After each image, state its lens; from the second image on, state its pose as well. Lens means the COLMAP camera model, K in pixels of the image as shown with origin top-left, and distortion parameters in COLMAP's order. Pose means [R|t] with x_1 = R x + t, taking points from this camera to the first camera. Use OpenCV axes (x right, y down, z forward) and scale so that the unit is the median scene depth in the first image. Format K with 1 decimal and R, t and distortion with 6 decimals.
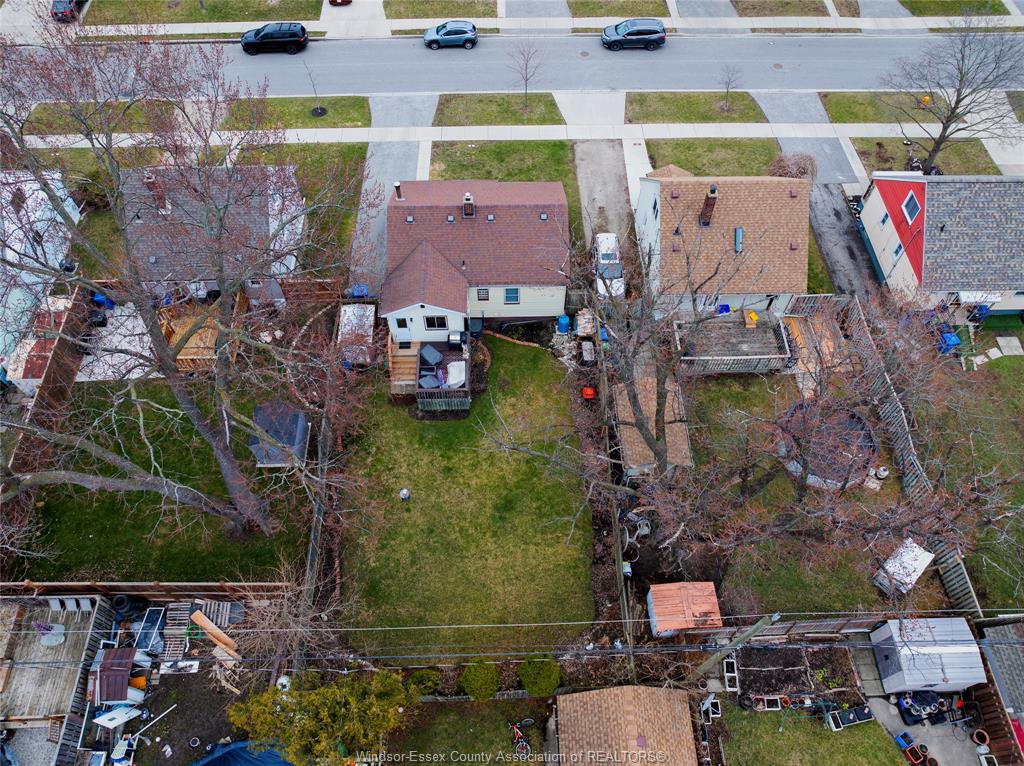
lens RADIAL K [[721.1, 0, 516.3], [0, 721.1, 380.2], [0, 0, 1]] dist [-0.039787, 0.001223]
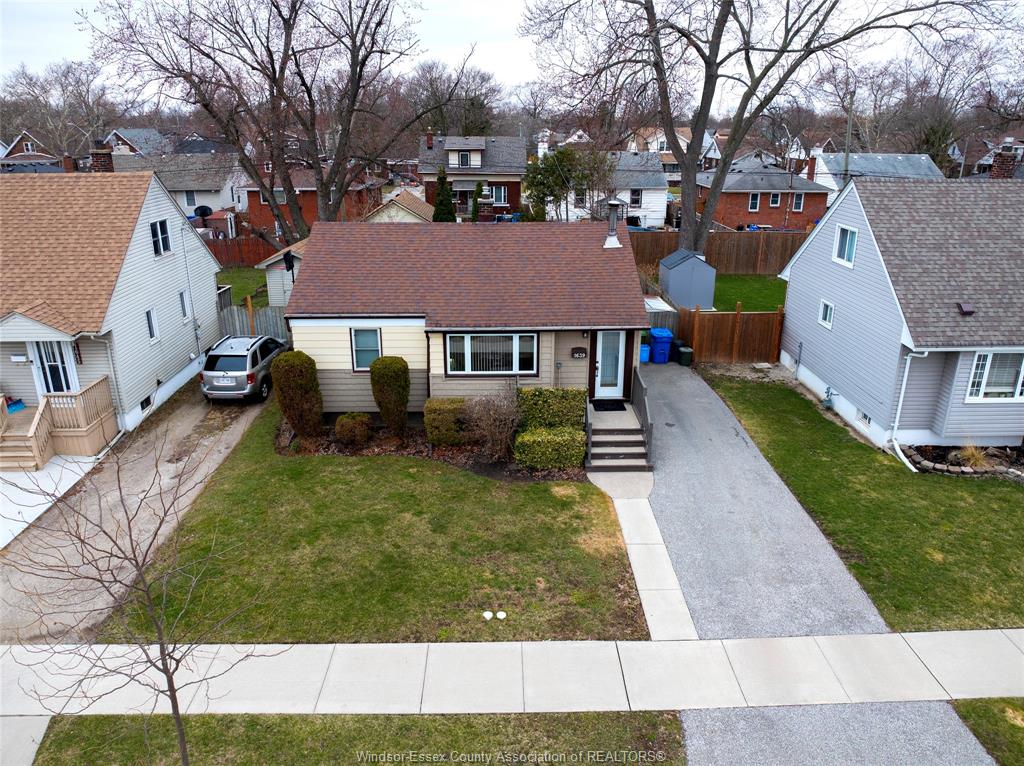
lens RADIAL K [[721.1, 0, 518.6], [0, 721.1, 379.1], [0, 0, 1]] dist [-0.039787, 0.001223]
pose [[-0.999936, -0.005984, -0.009552, -0.080096], [-0.010688, 0.234283, 0.972110, -0.705267], [-0.003580, 0.972150, -0.234333, 1.142231]]
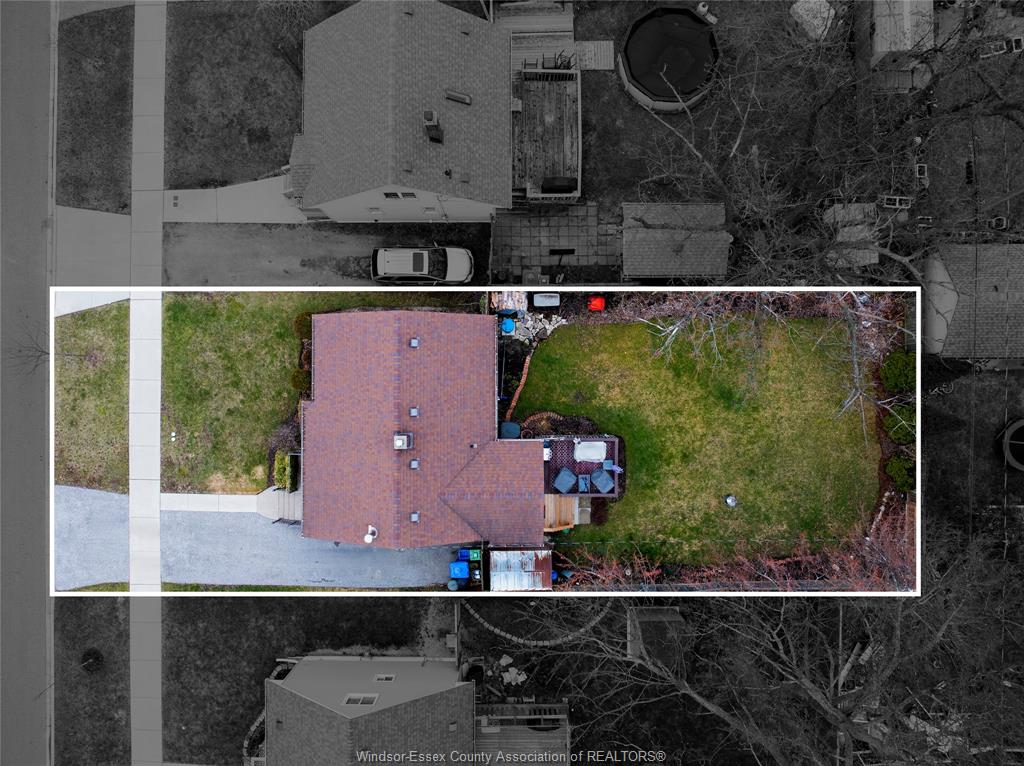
lens RADIAL K [[721.1, 0, 514.5], [0, 721.1, 382.4], [0, 0, 1]] dist [-0.039787, 0.001223]
pose [[0.026548, -0.999646, 0.001622, -0.001929], [0.839308, 0.023171, 0.543162, -0.499571], [-0.543008, -0.013058, 0.839626, 0.268705]]
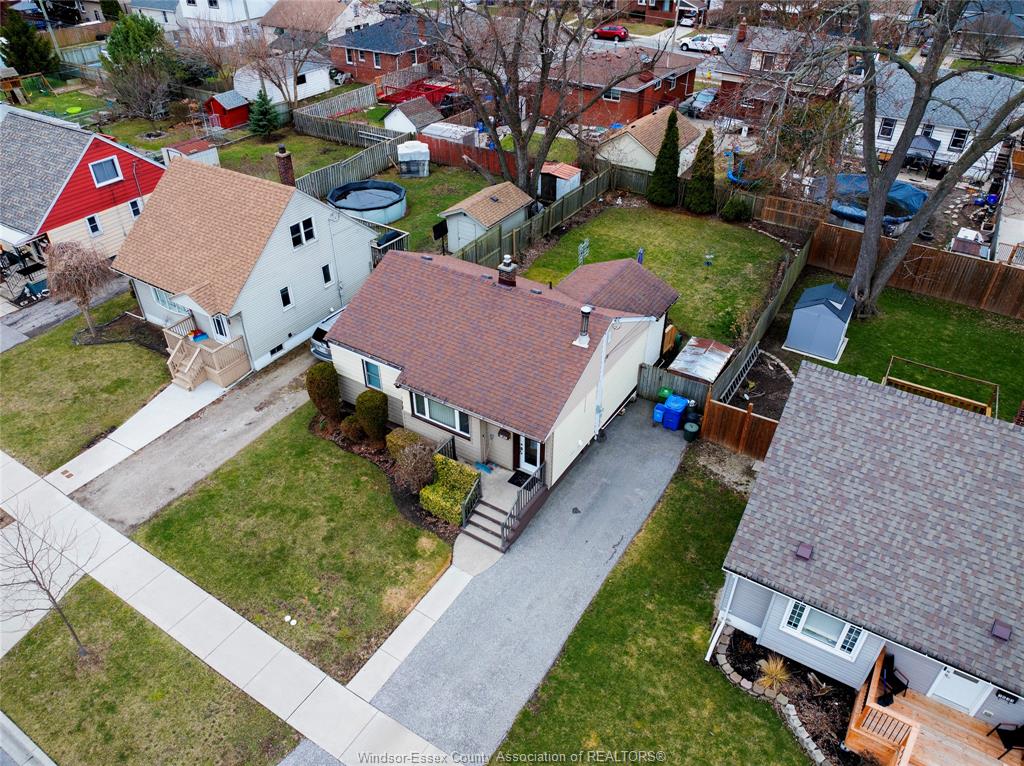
lens RADIAL K [[721.1, 0, 521.2], [0, 721.1, 381.9], [0, 0, 1]] dist [-0.039787, 0.001223]
pose [[-0.836104, -0.330633, 0.437735, -0.366987], [0.454117, 0.030484, 0.890420, -0.752047], [-0.307746, 0.943267, 0.124658, 0.903732]]
